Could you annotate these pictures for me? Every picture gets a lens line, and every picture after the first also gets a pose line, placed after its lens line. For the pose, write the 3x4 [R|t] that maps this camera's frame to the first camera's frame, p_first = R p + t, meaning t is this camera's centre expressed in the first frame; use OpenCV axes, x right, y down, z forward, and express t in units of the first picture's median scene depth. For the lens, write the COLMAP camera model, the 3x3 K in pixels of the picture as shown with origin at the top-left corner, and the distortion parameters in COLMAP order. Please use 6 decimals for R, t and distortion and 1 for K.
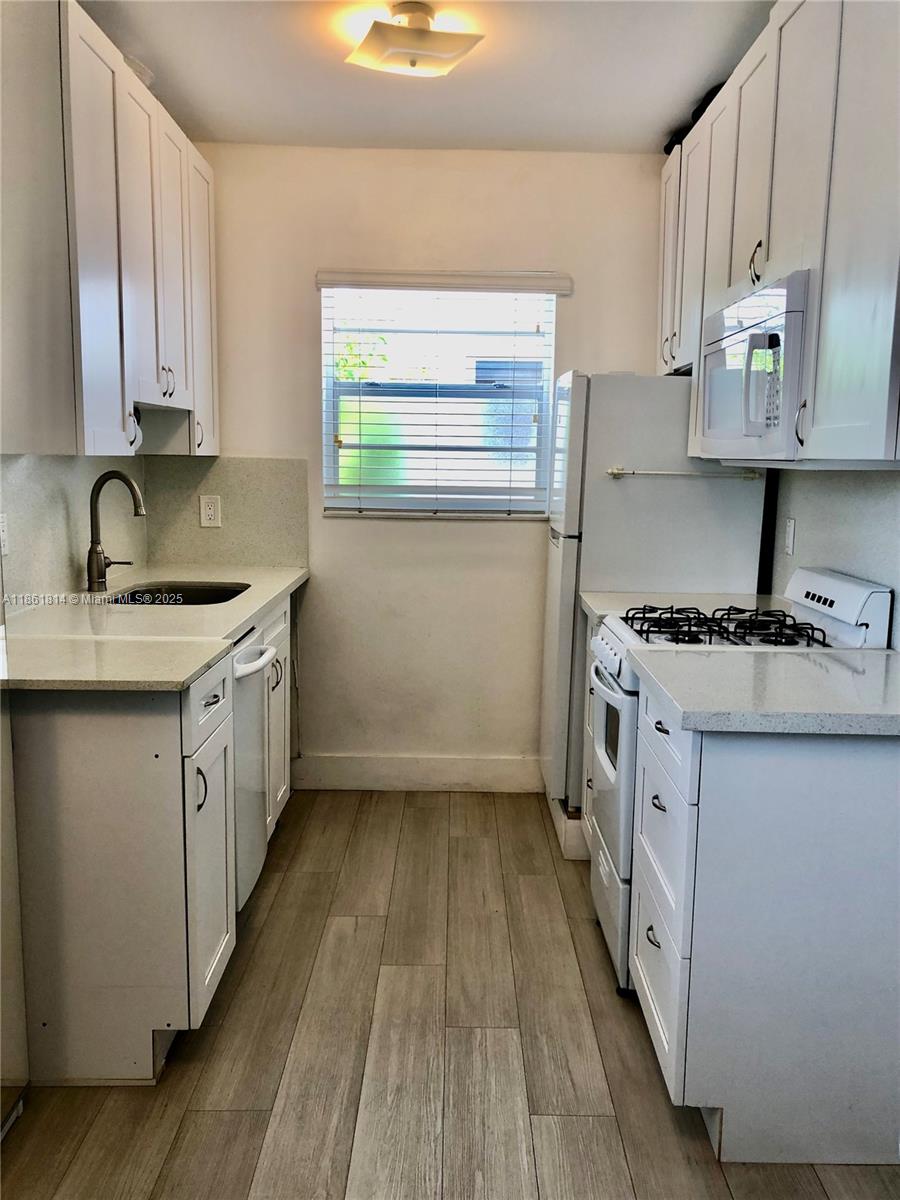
lens RADIAL K [[999.3, 0, 452.2], [0, 999.3, 606.8], [0, 0, 1]] dist [0.075942, -0.068197]
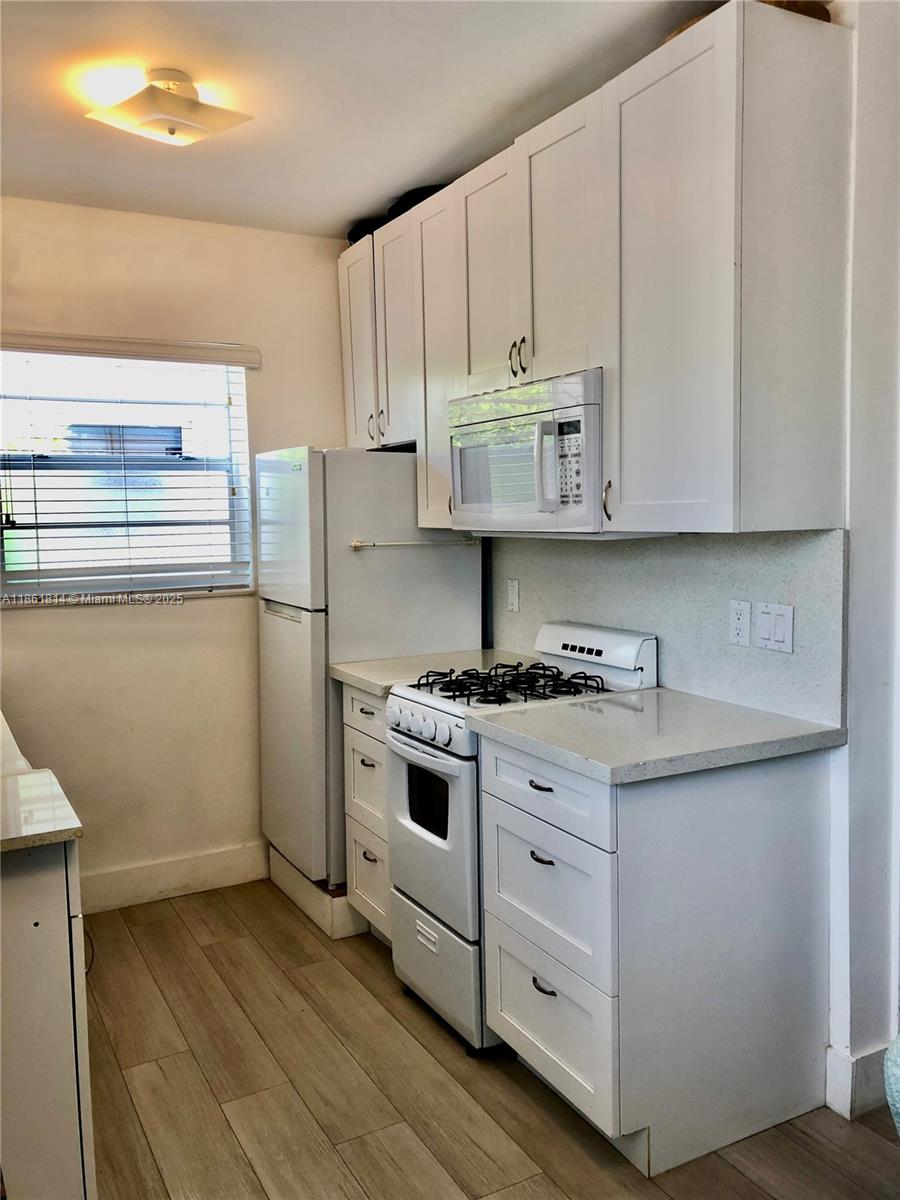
lens RADIAL K [[999.3, 0, 478.0], [0, 999.3, 606.7], [0, 0, 1]] dist [0.075942, -0.068197]
pose [[0.875377, -0.078469, 0.477031, -0.226844], [0.104680, 0.994095, -0.028571, -0.030447], [-0.471972, 0.074946, 0.878422, 0.053858]]
